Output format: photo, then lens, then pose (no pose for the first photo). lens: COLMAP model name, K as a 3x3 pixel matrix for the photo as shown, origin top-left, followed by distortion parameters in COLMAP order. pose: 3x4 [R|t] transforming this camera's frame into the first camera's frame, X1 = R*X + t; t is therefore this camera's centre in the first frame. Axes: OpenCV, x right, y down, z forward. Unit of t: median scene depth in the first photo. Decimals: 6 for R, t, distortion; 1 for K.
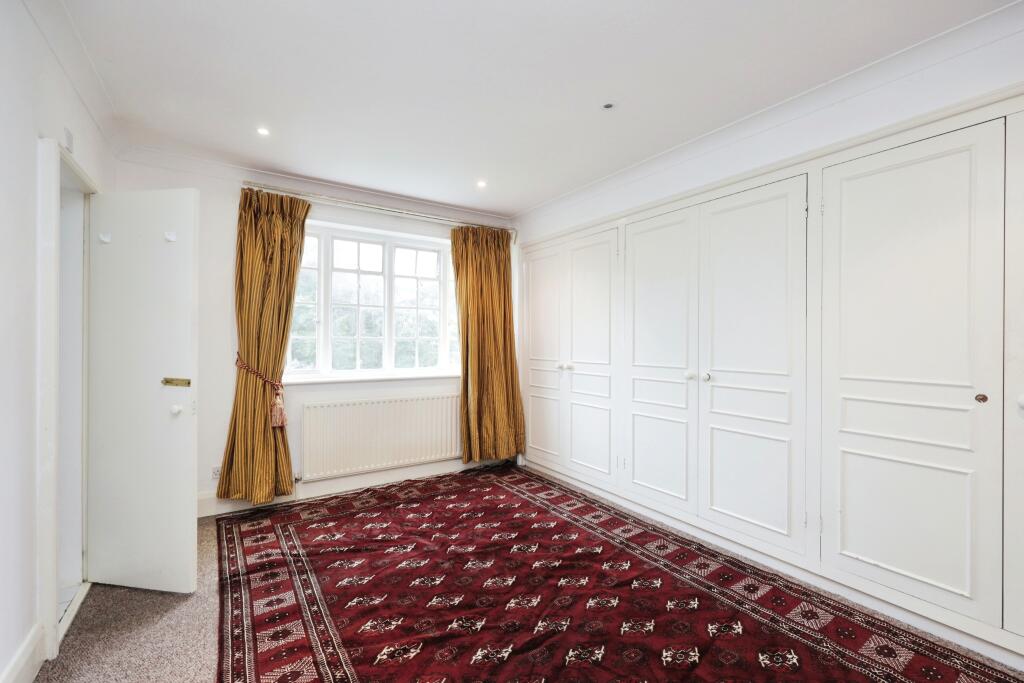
lens RADIAL K [[437.4, 0, 512.0], [0, 437.4, 341.5], [0, 0, 1]] dist [0.000878, -0.000163]
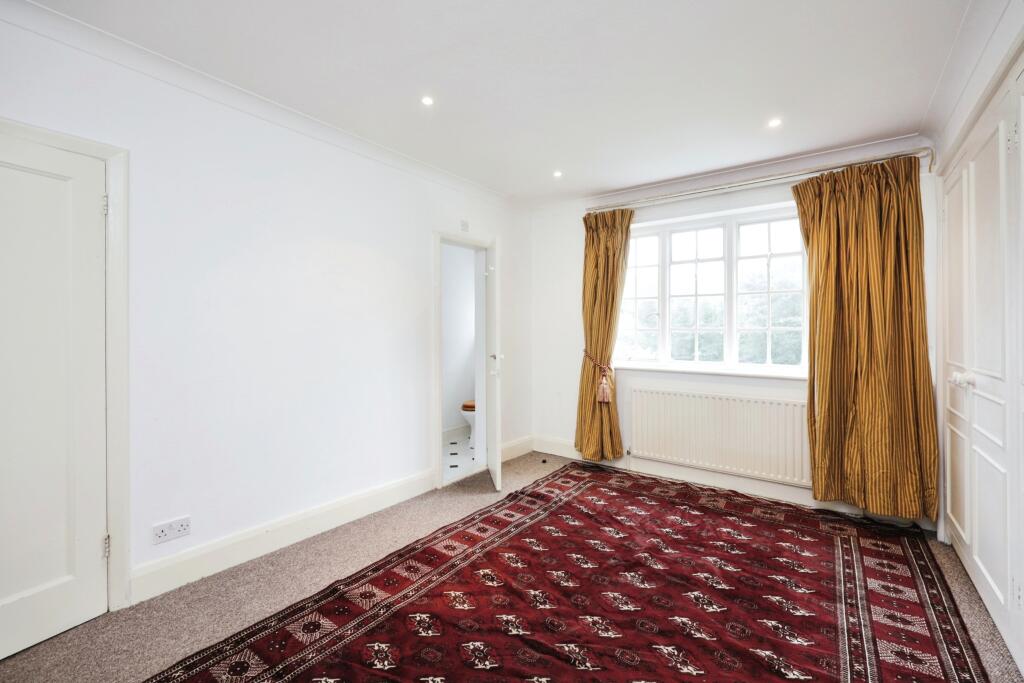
lens RADIAL K [[434.7, 0, 512.7], [0, 434.7, 334.4], [0, 0, 1]] dist [-0.000839, -0.000106]
pose [[0.339908, 0.006092, -0.940439, 0.497741], [-0.003207, 0.999981, 0.005319, 0.000362], [0.940453, 0.001208, 0.339921, 0.335386]]
